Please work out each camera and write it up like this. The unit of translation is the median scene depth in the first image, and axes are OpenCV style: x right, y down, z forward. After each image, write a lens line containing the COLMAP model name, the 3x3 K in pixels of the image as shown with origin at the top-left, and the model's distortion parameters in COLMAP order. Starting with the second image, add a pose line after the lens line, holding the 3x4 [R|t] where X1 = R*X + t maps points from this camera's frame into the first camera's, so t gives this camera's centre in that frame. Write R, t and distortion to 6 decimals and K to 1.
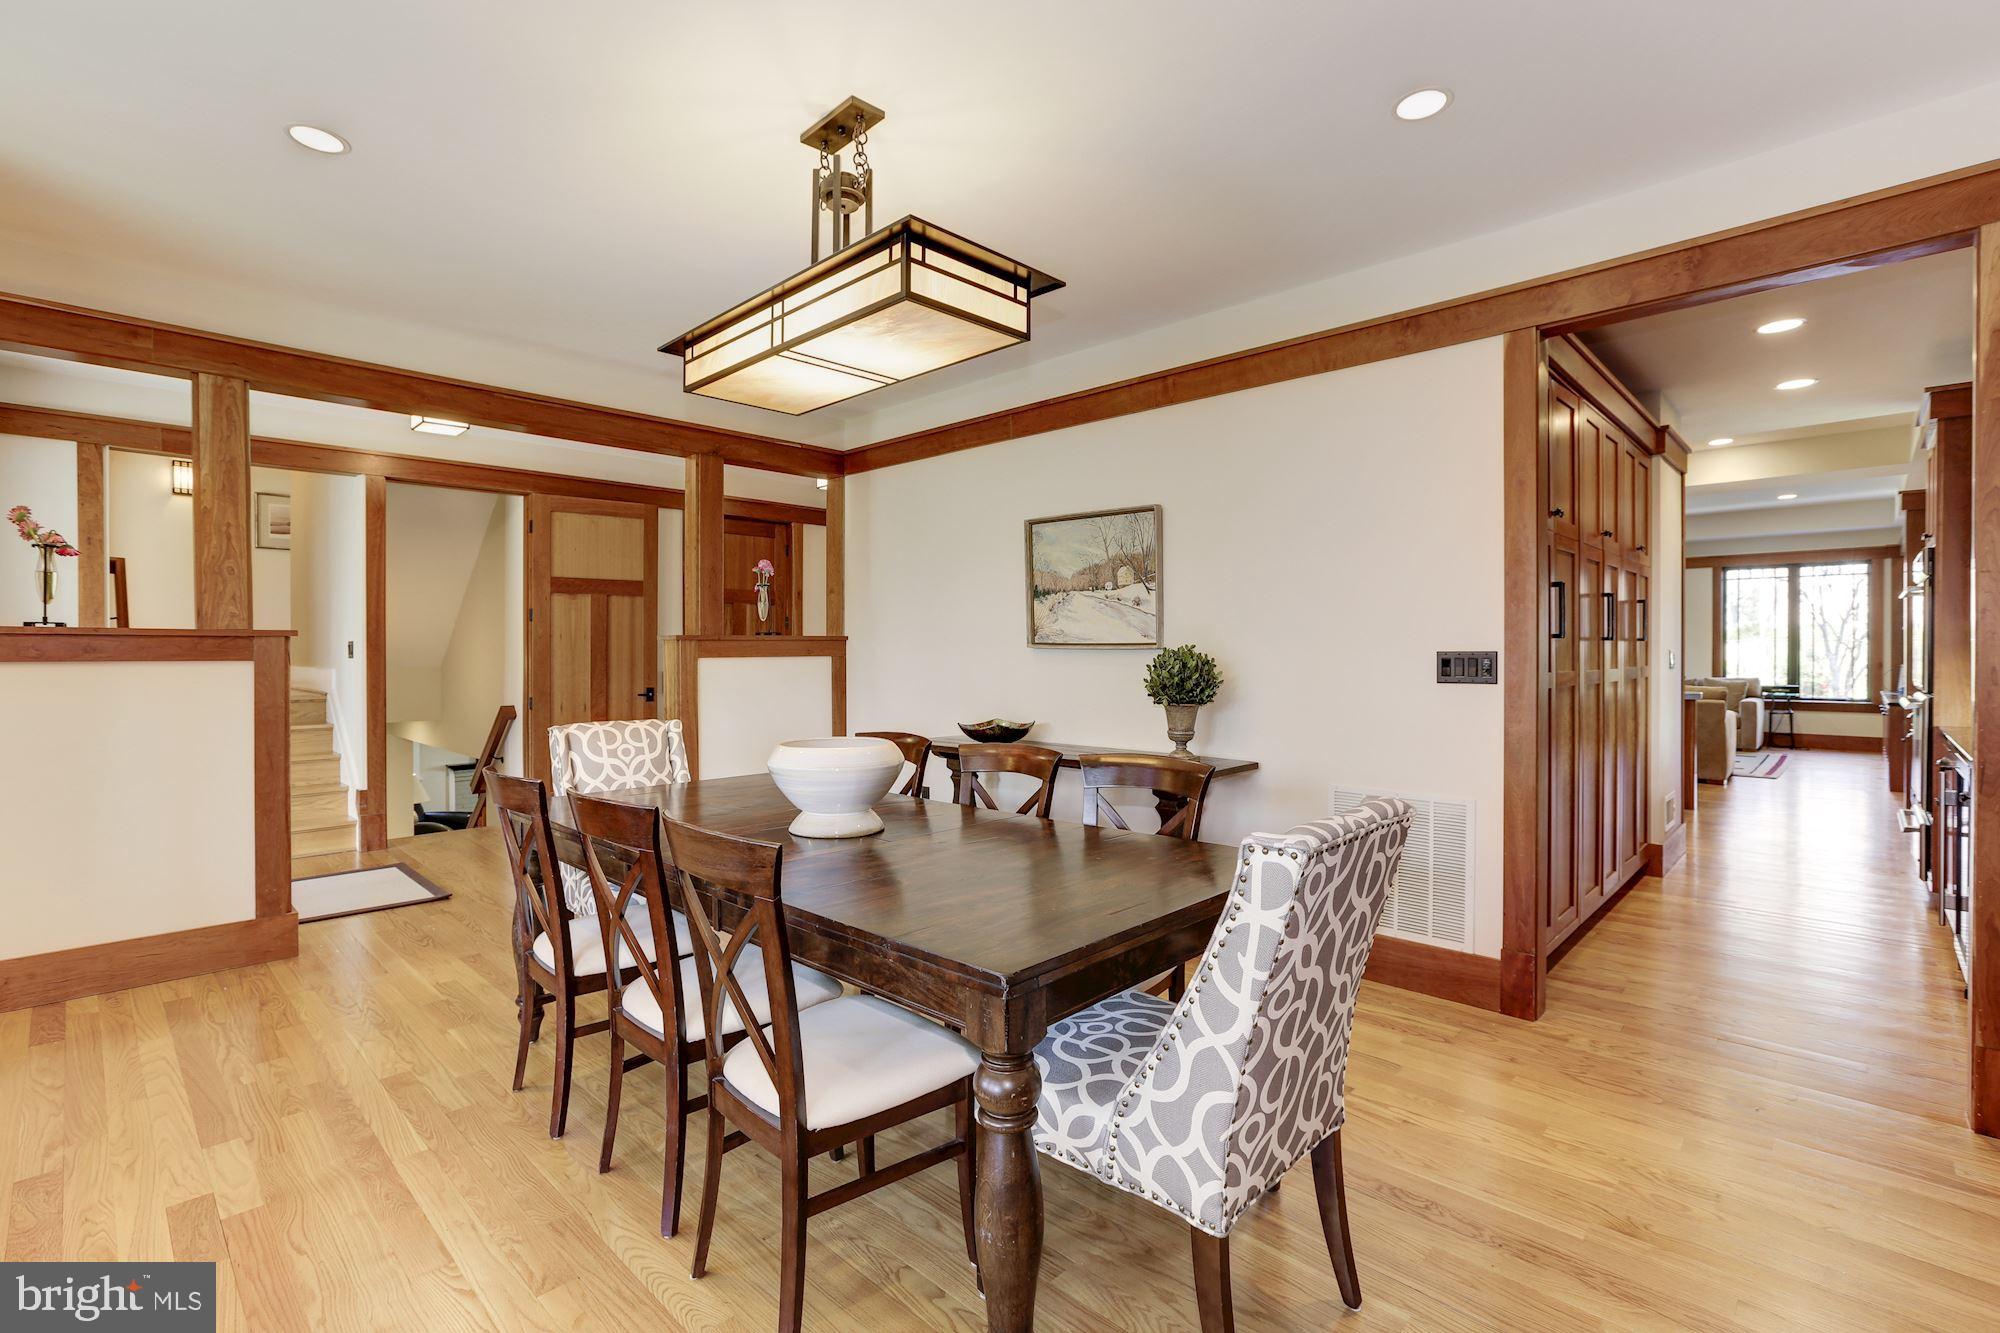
lens RADIAL K [[907.2, 0, 985.0], [0, 907.2, 659.5], [0, 0, 1]] dist [-0.028999, 0.014396]
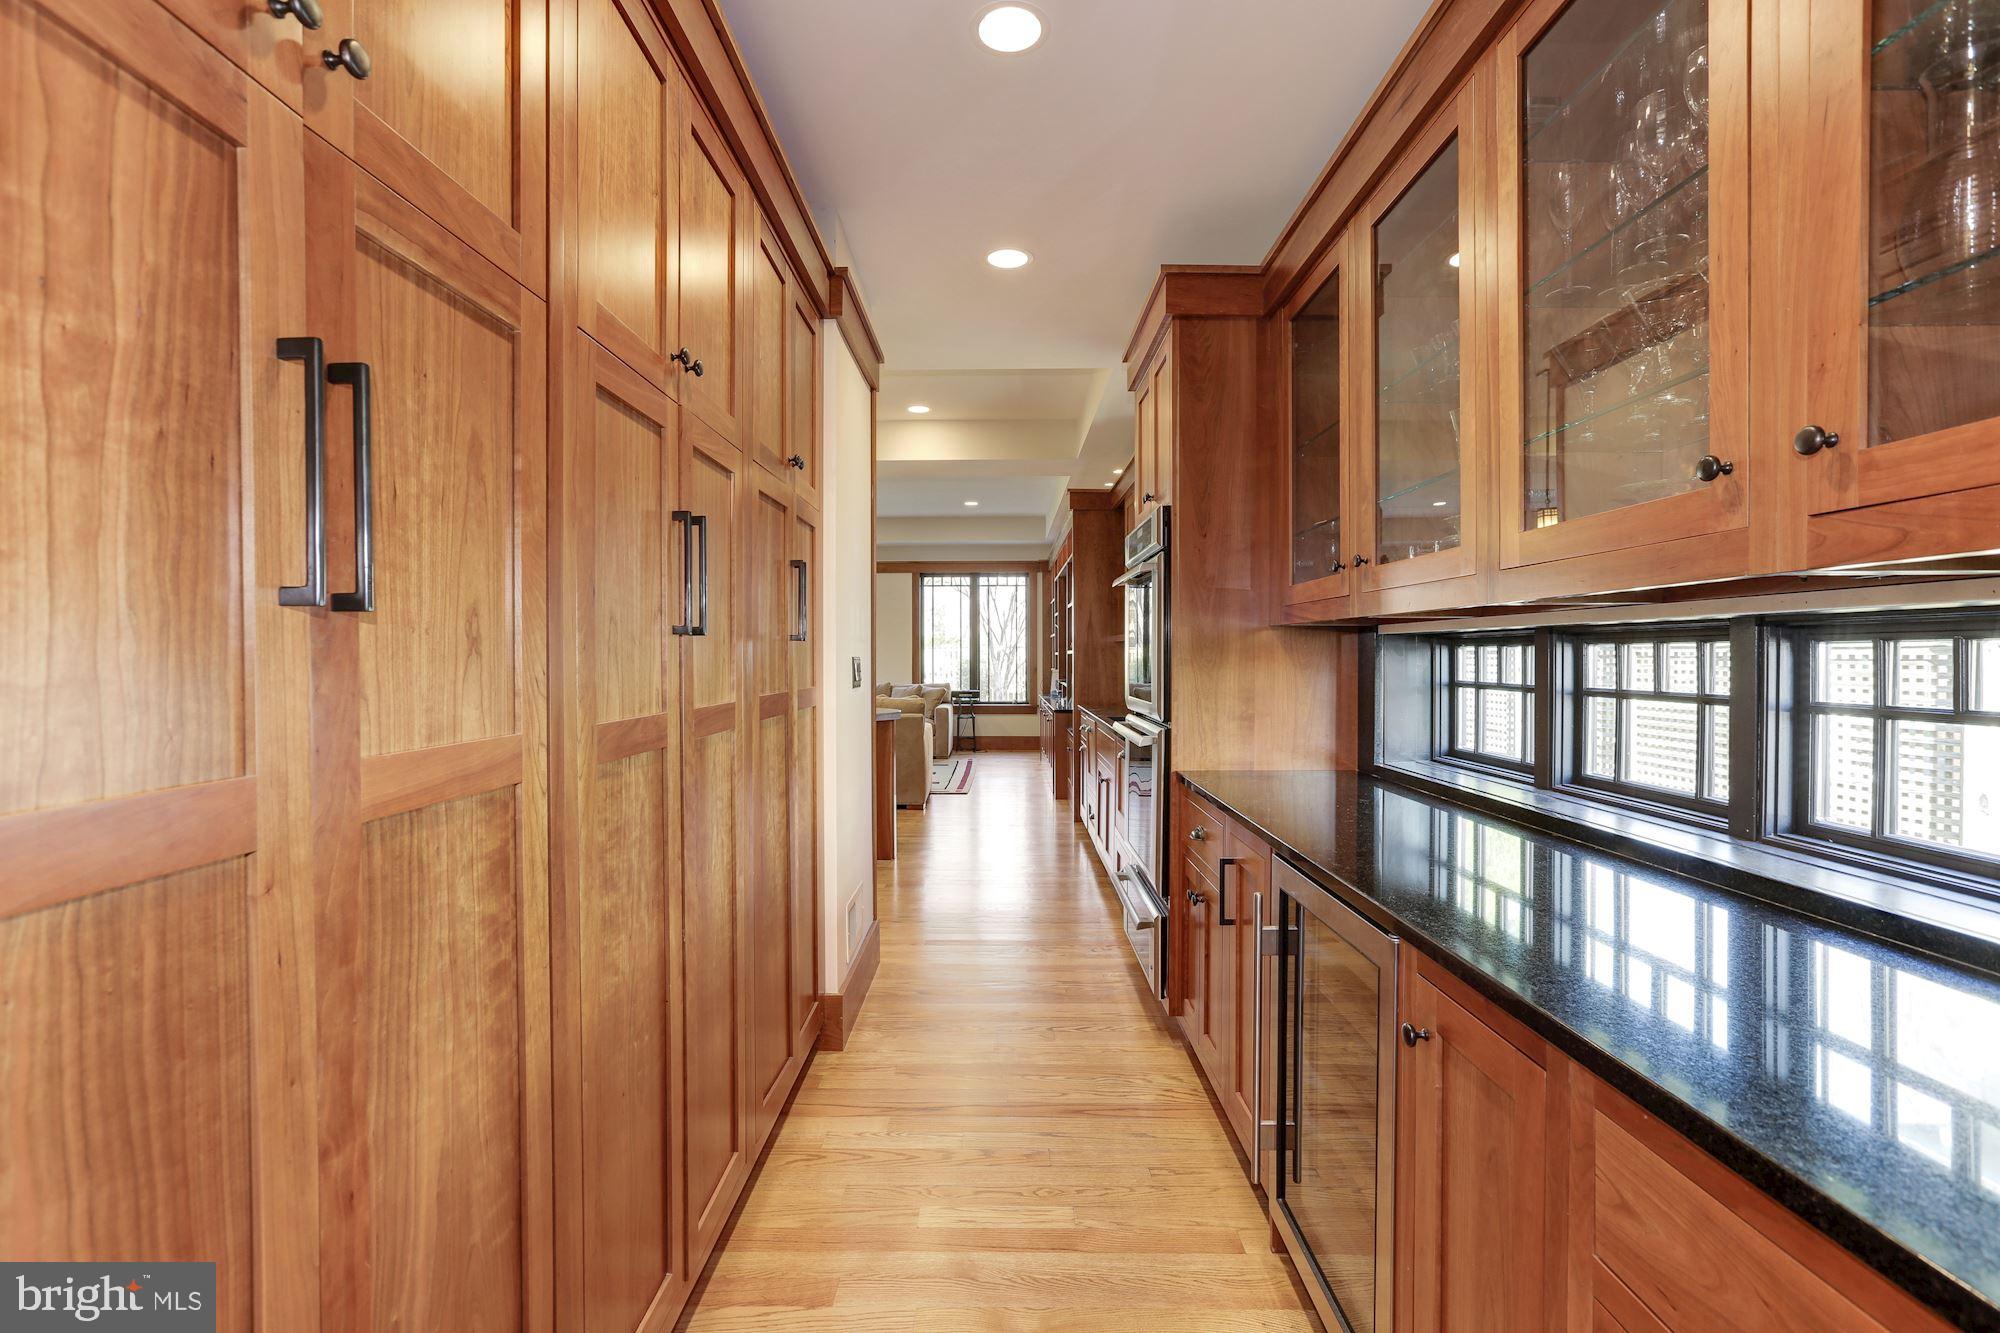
lens RADIAL K [[907.2, 0, 1018.8], [0, 907.2, 664.6], [0, 0, 1]] dist [-0.028999, 0.014396]
pose [[0.699256, -0.005048, 0.714853, 0.398999], [0.005937, 0.999982, 0.001255, -0.003240], [-0.714846, 0.003366, 0.699274, 0.484789]]
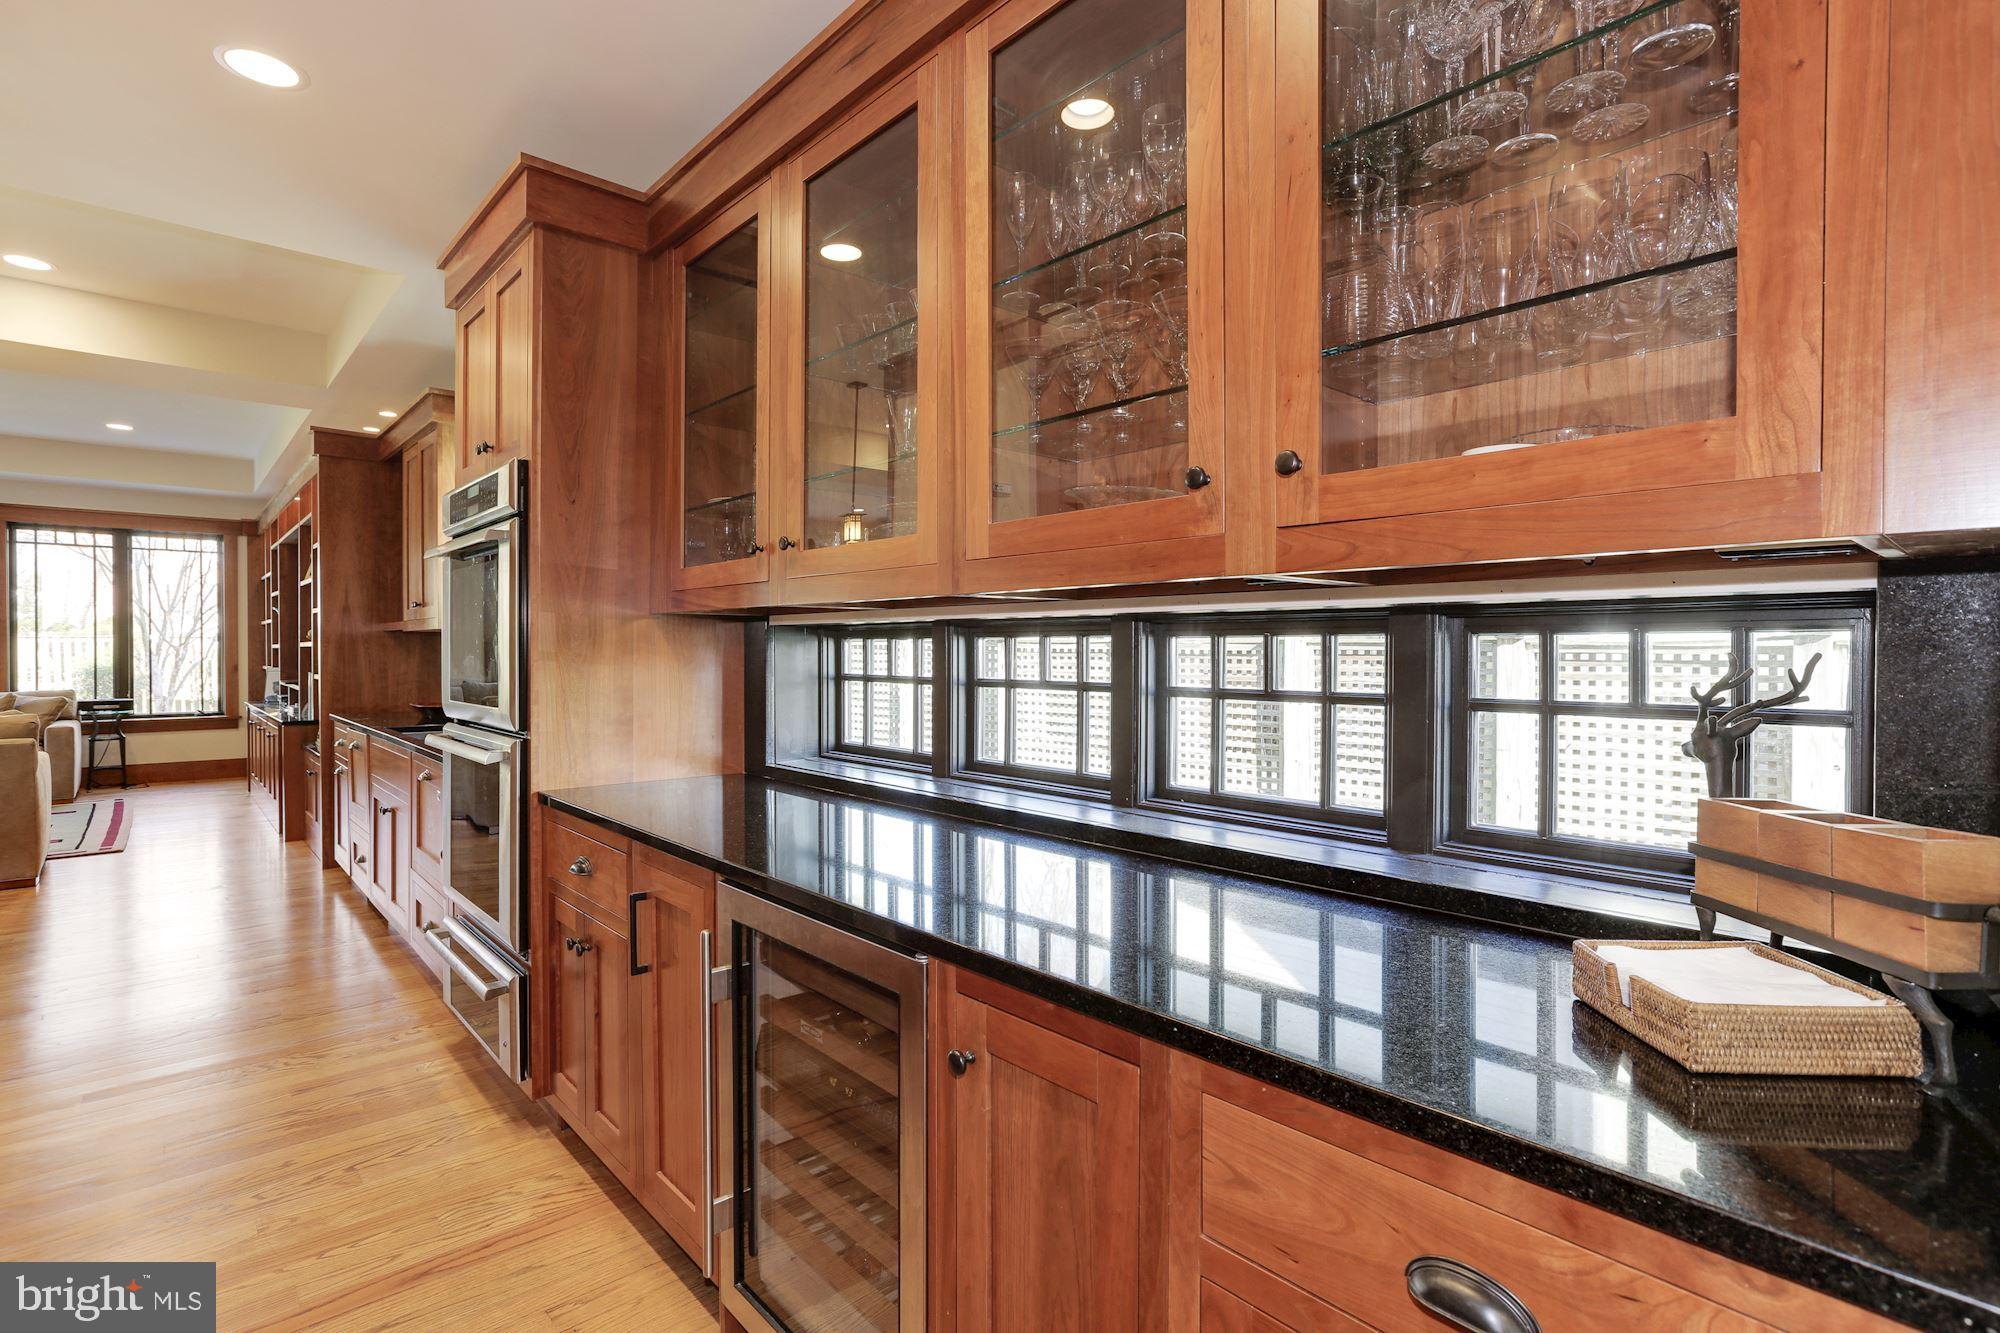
lens RADIAL K [[949.3, 0, 1001.8], [0, 949.3, 658.8], [0, 0, 1]] dist [-0.022049, 0.008697]
pose [[0.054976, -0.007159, 0.998462, 0.412064], [0.009116, 0.999936, 0.006668, -0.003247], [-0.998446, 0.008736, 0.055038, 0.547173]]
